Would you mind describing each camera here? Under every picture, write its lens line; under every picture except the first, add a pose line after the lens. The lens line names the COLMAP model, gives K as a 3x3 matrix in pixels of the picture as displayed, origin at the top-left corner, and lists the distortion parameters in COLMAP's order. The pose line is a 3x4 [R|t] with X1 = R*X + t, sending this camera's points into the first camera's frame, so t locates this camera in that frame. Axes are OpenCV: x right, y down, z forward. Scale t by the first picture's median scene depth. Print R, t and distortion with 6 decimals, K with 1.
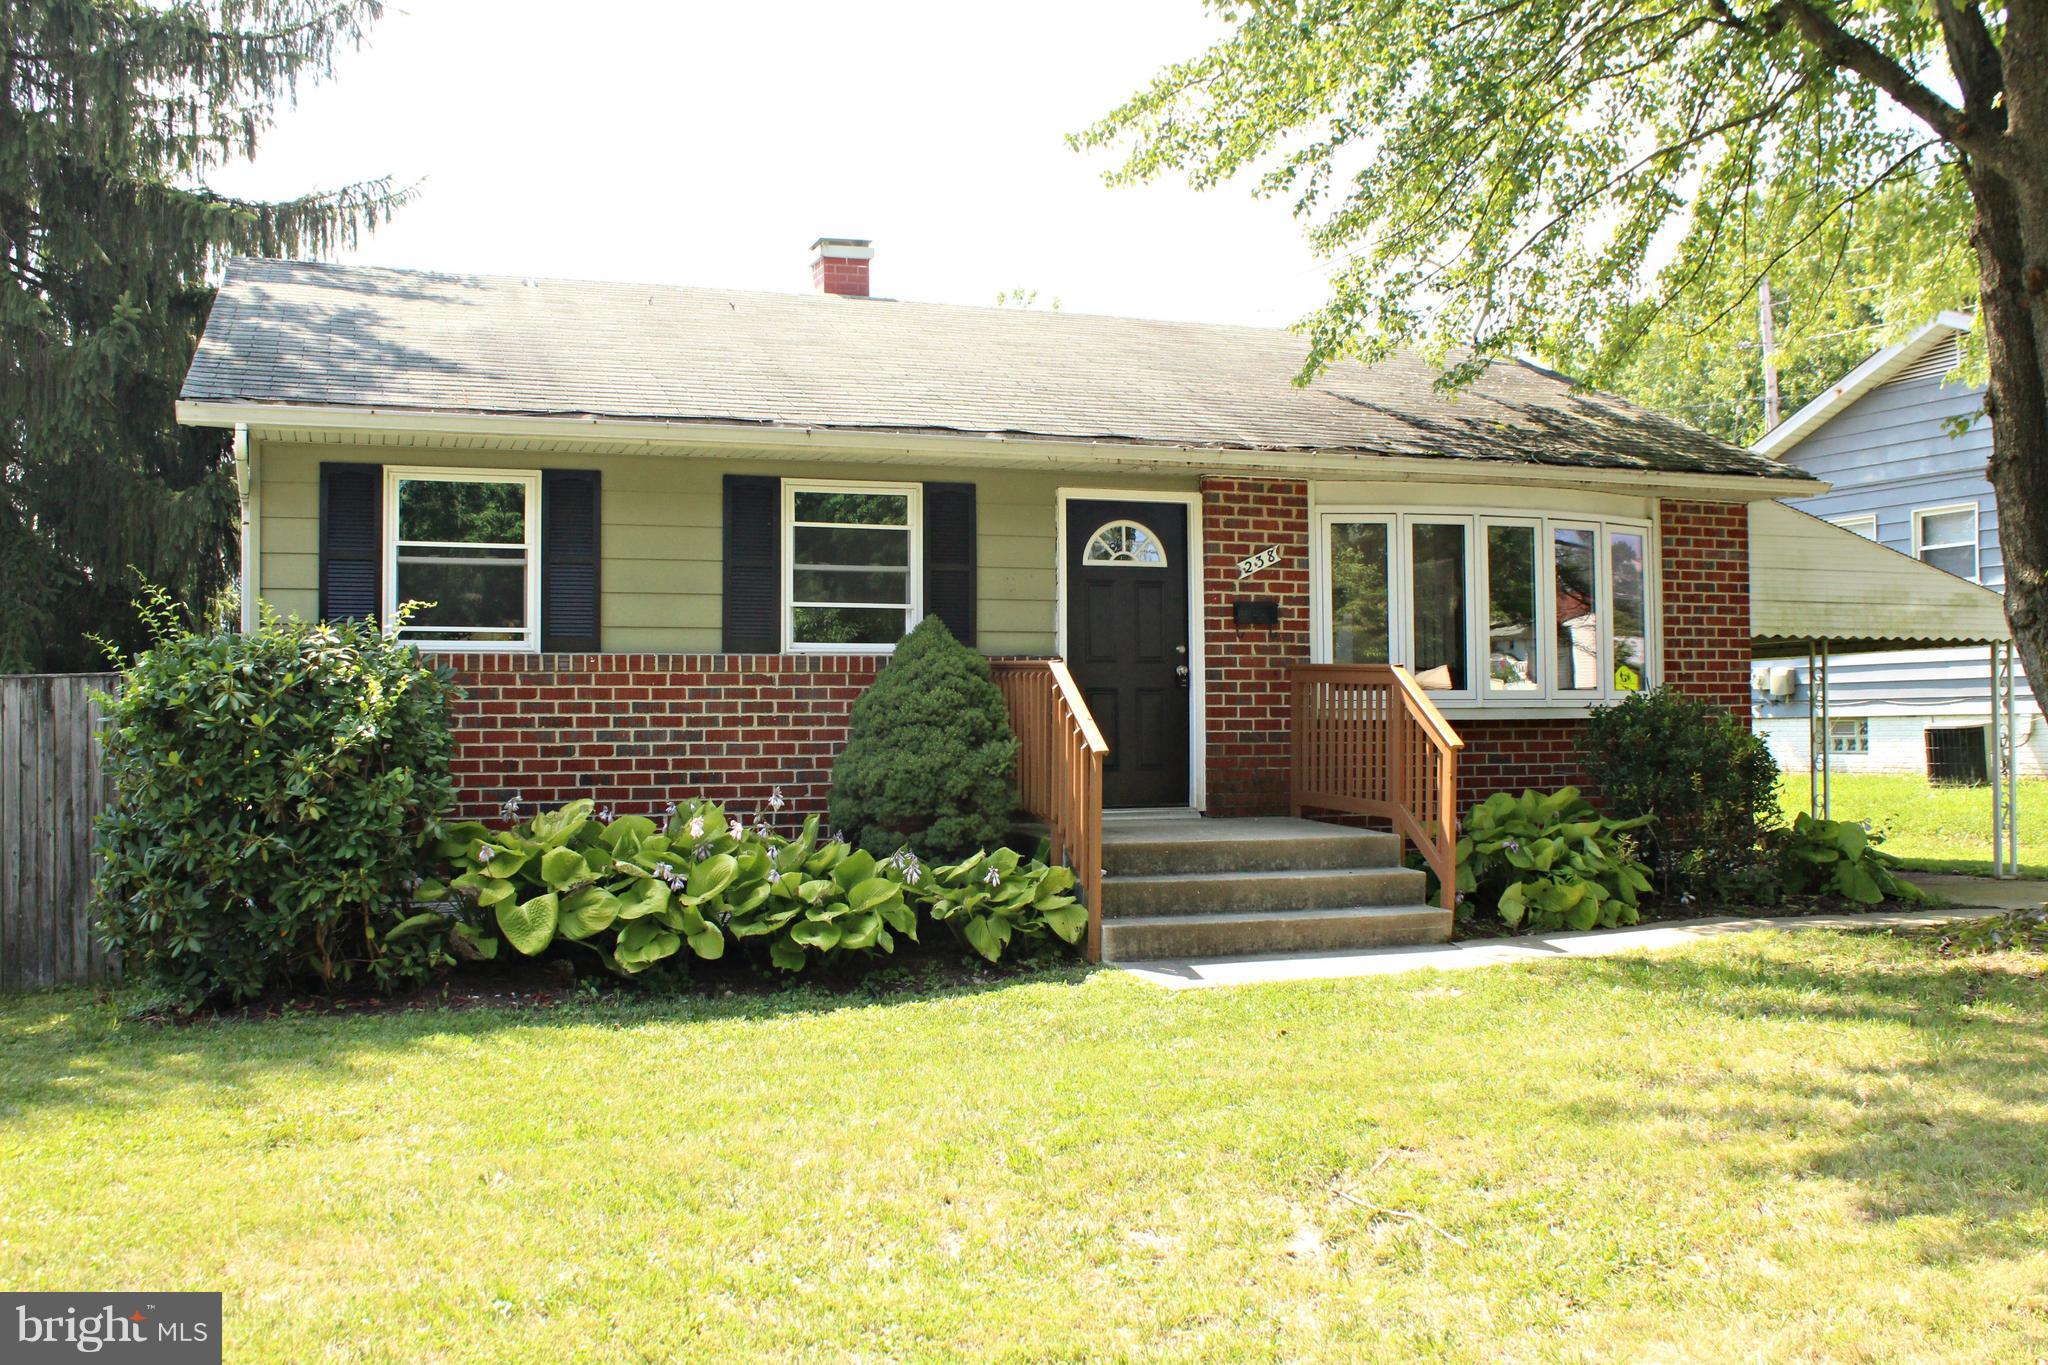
lens RADIAL K [[1689.8, 0, 1017.1], [0, 1689.8, 709.6], [0, 0, 1]] dist [-0.173593, 0.151478]
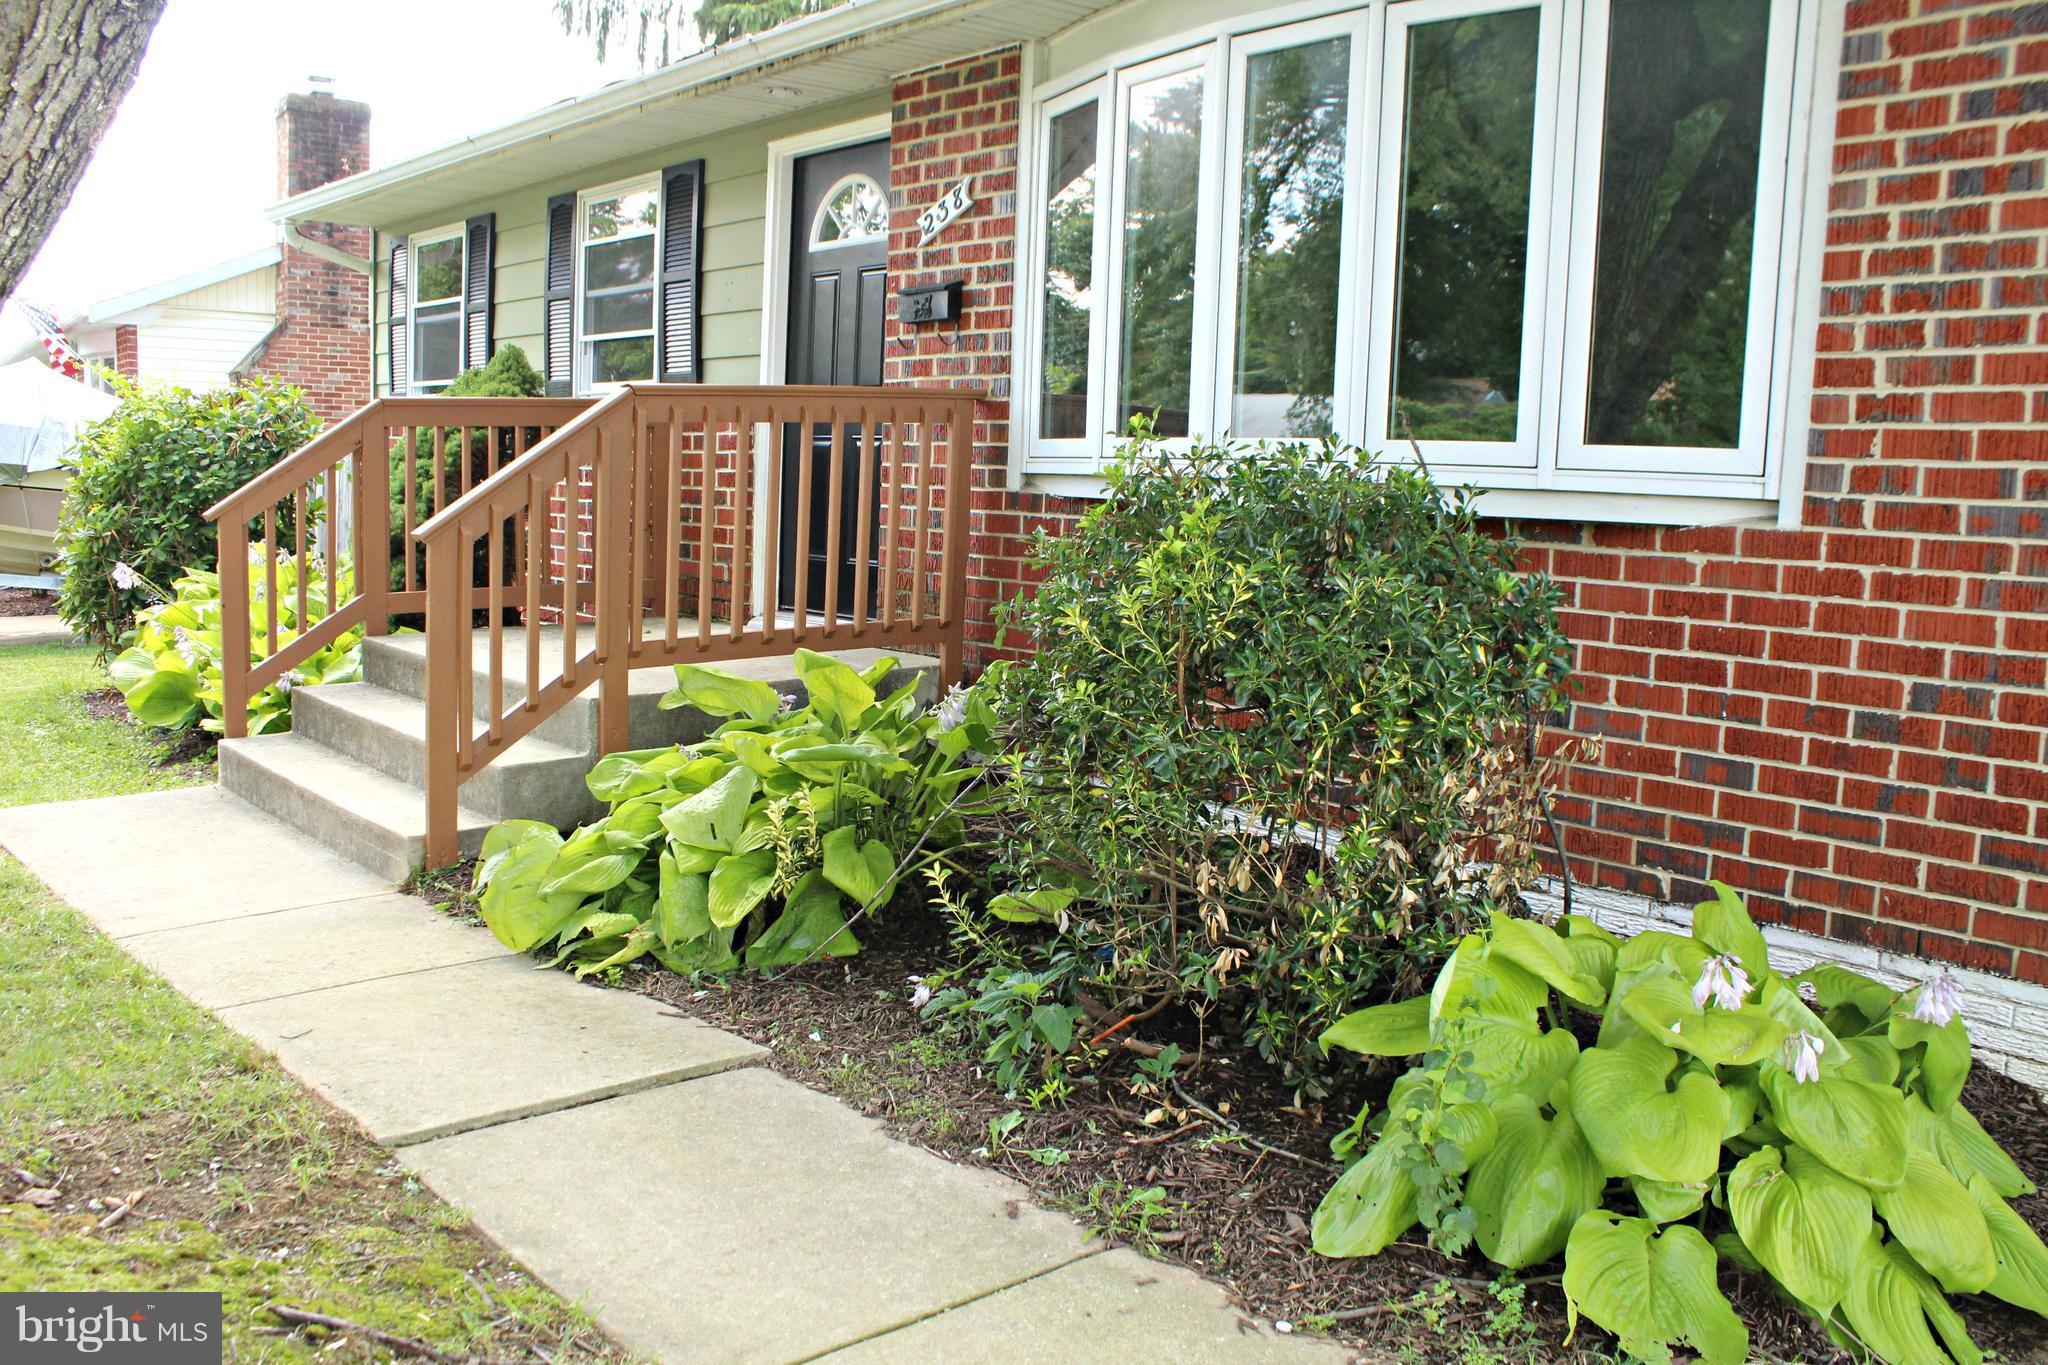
lens RADIAL K [[1689.8, 0, 1017.1], [0, 1689.8, 709.6], [0, 0, 1]] dist [-0.173593, 0.151478]
pose [[0.406069, 0.143355, -0.902528, 0.684695], [-0.023994, 0.988951, 0.146287, -0.004396], [0.913527, -0.037748, 0.405022, 0.787981]]
